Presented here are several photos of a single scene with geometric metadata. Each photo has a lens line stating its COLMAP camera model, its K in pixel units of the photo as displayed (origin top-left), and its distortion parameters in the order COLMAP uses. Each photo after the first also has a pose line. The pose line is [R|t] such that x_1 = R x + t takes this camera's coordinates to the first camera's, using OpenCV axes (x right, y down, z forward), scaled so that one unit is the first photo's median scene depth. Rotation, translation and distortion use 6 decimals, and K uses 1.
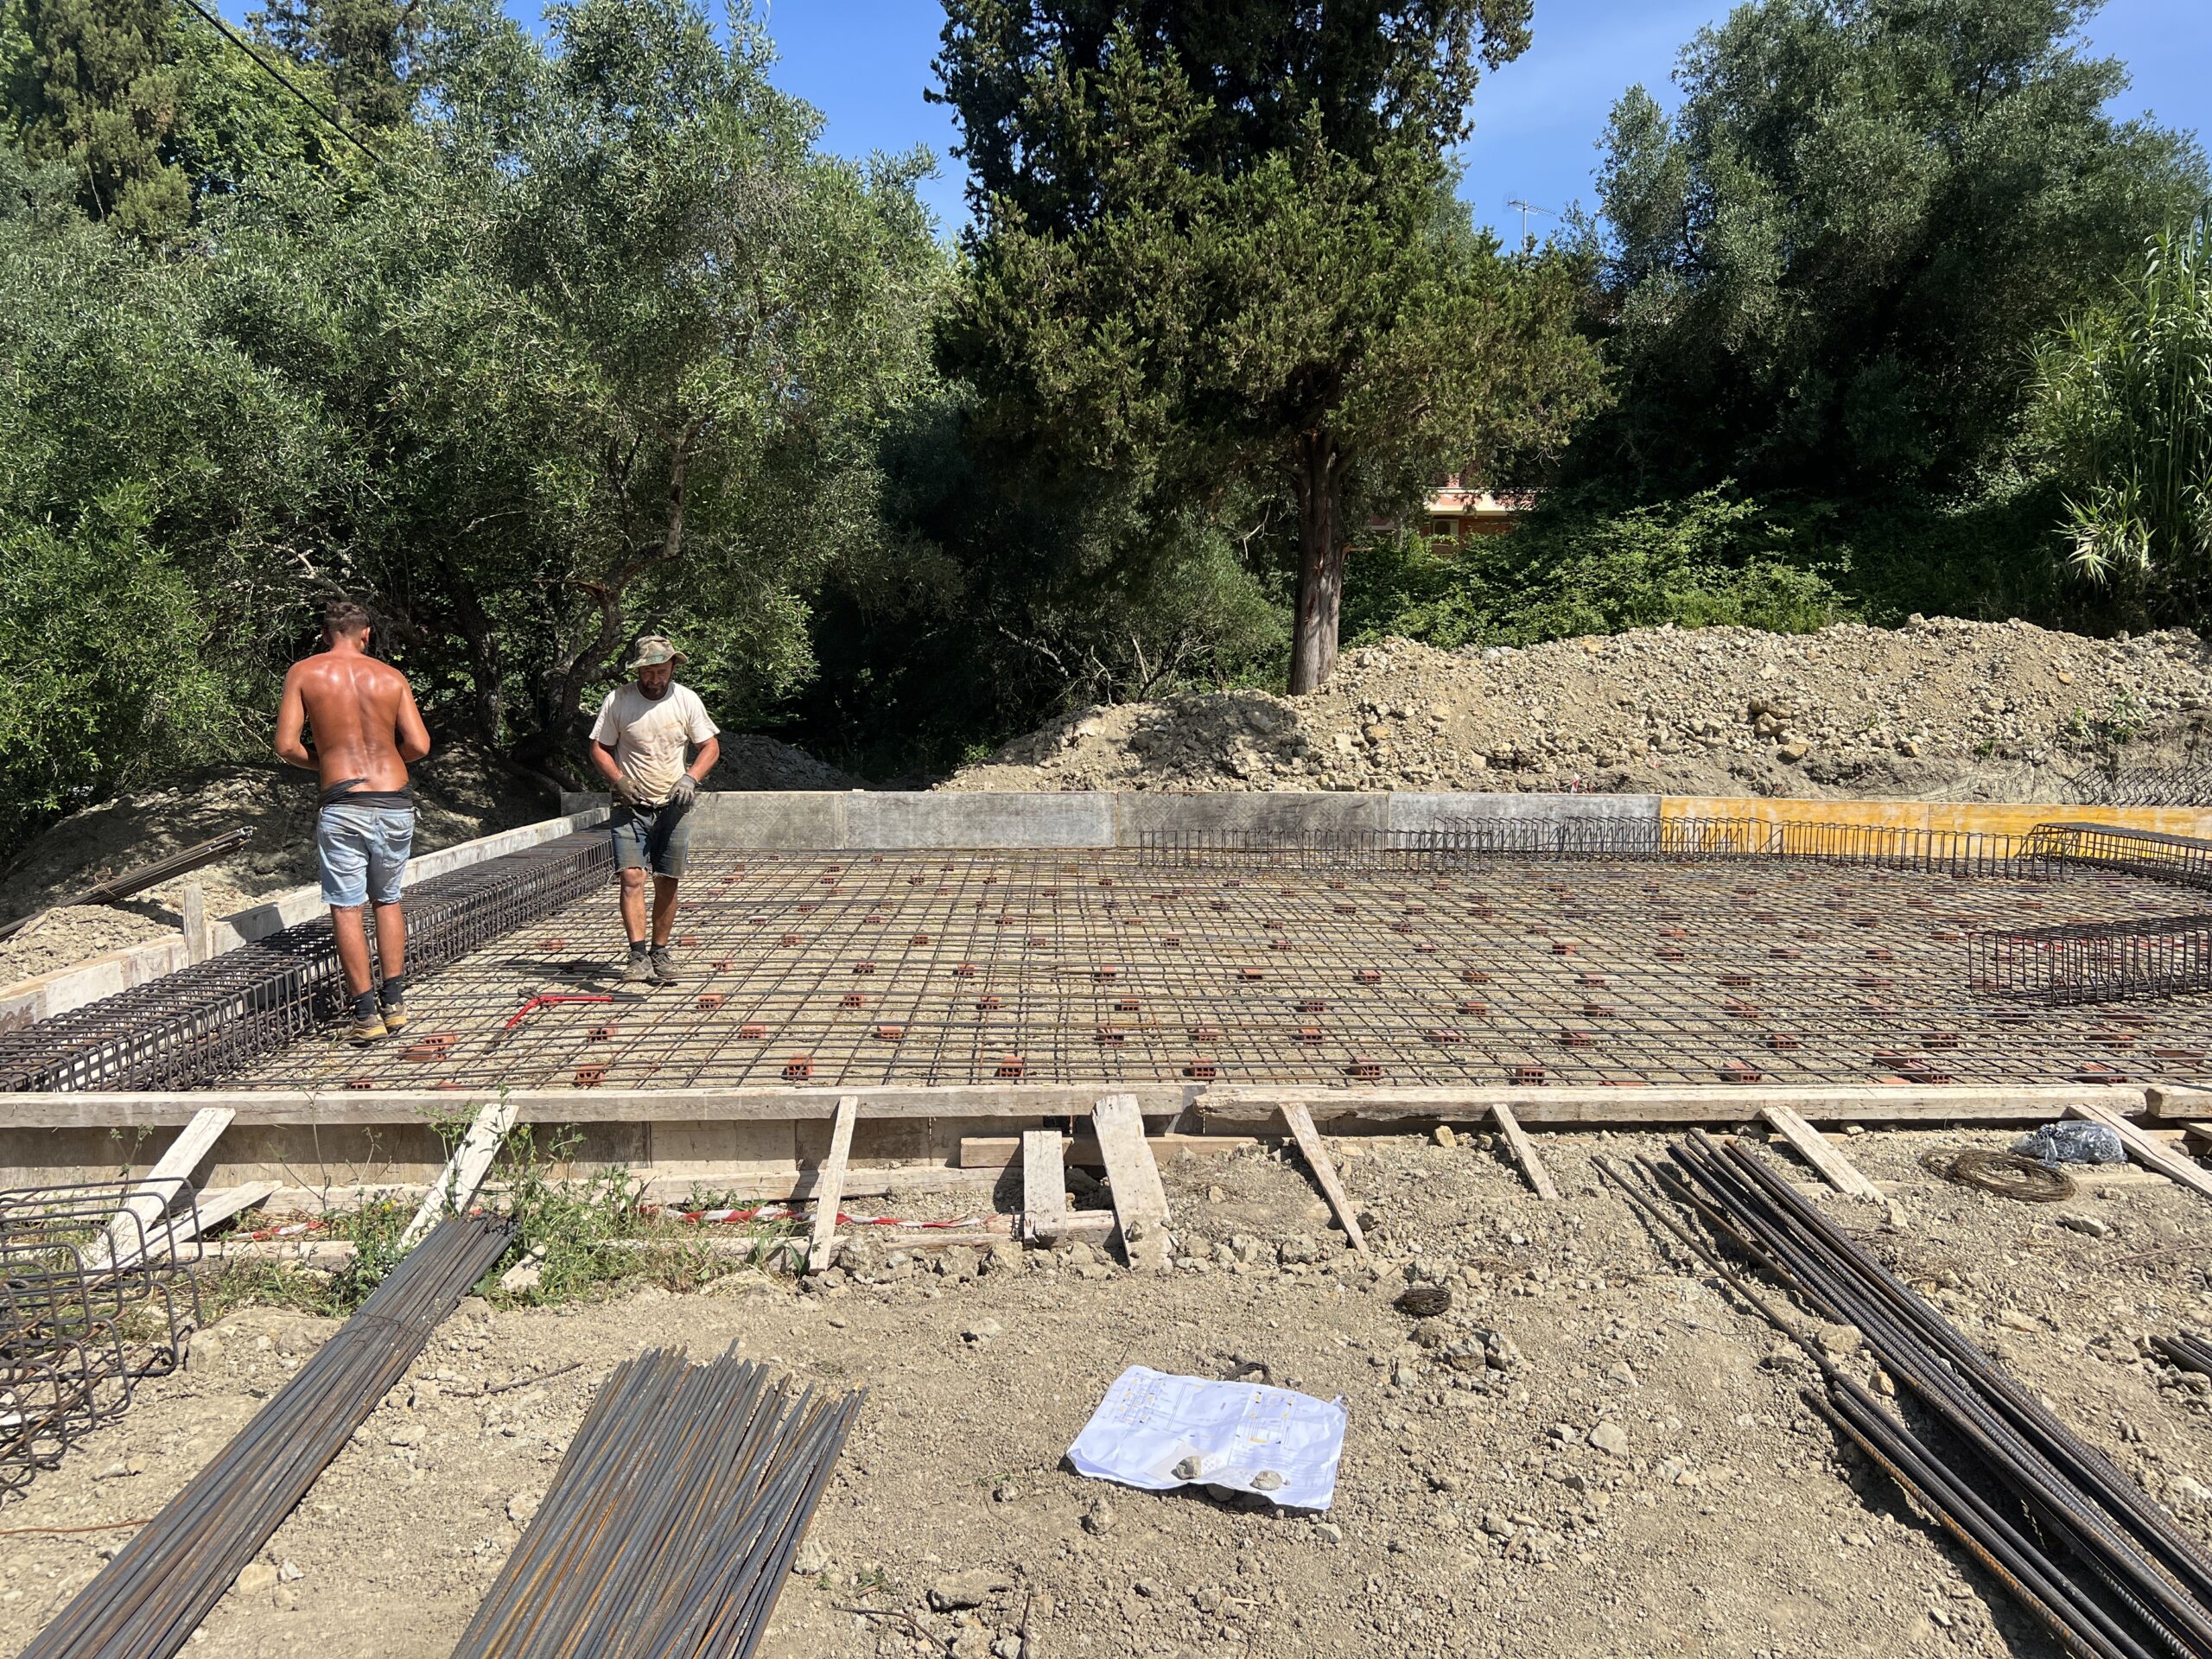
lens RADIAL K [[1654.5, 0, 1091.8], [0, 1654.5, 838.2], [0, 0, 1]] dist [0.053849, -0.063690]
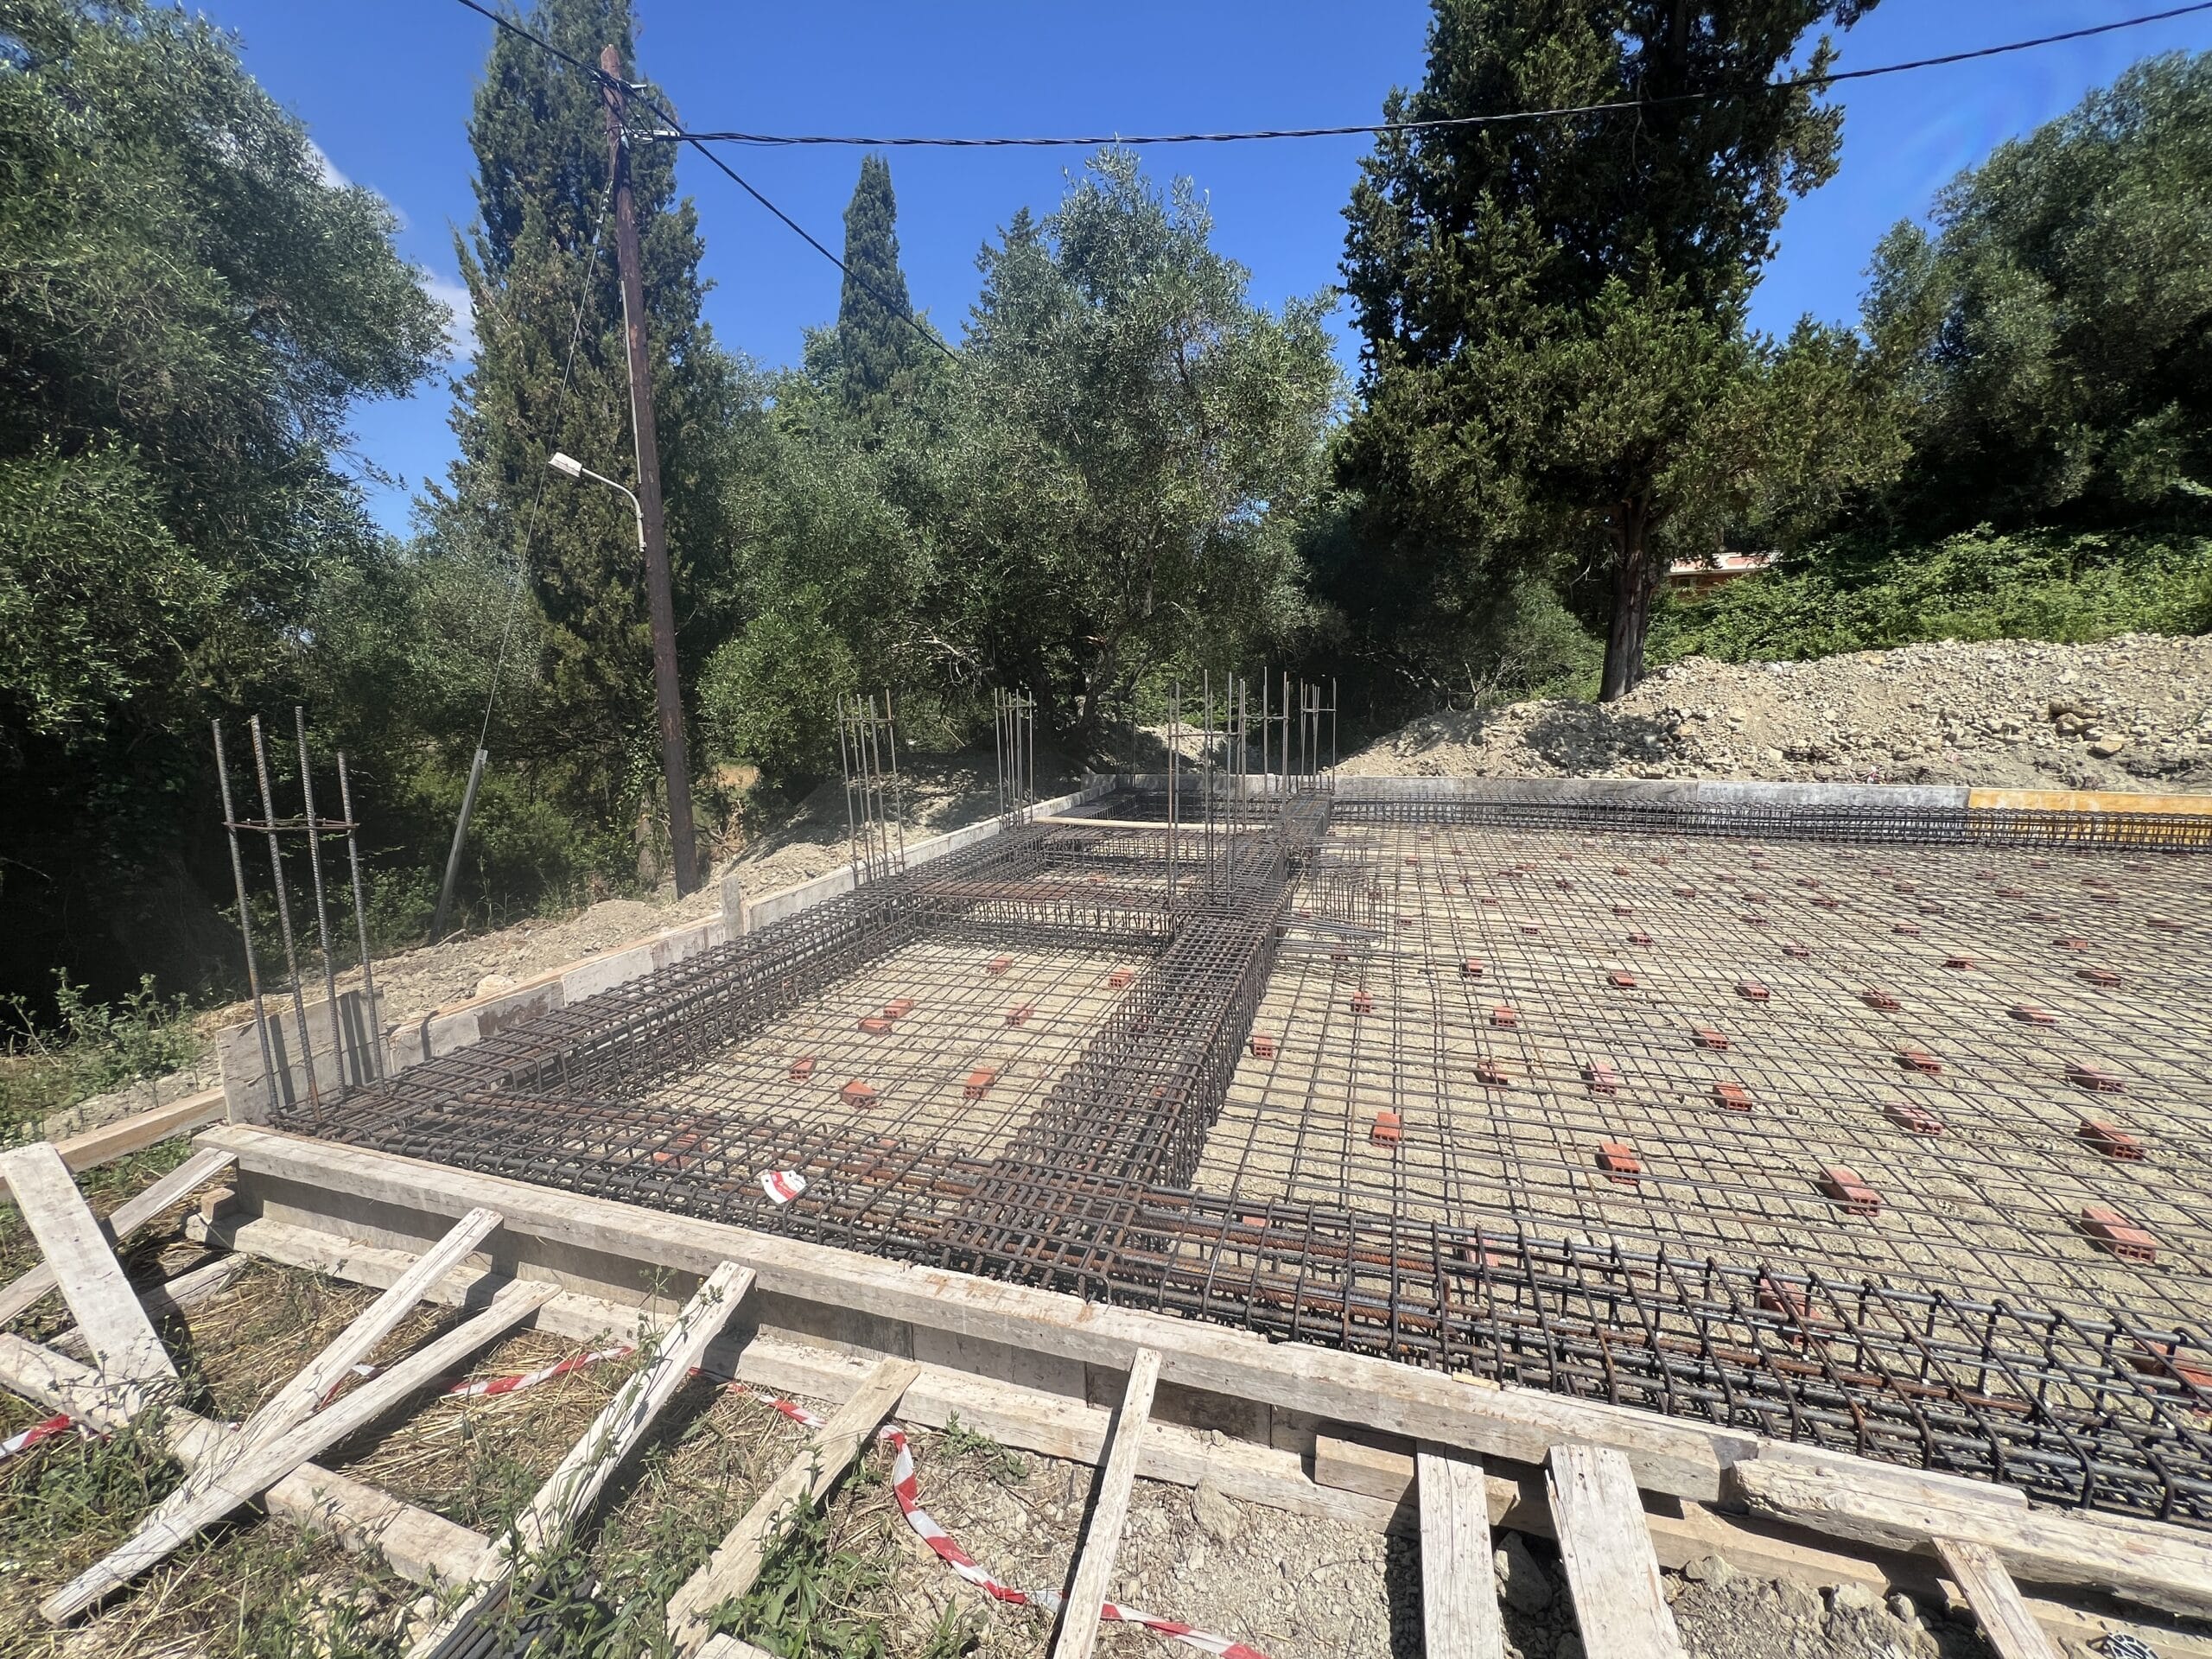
lens RADIAL K [[881.4, 0, 1100.7], [0, 881.4, 824.4], [0, 0, 1]] dist [-0.005128, 0.000715]
pose [[0.939463, 0.031212, -0.341225, -0.015696], [-0.012839, 0.998350, 0.055971, -0.025436], [0.342409, -0.048202, 0.938314, 0.213850]]
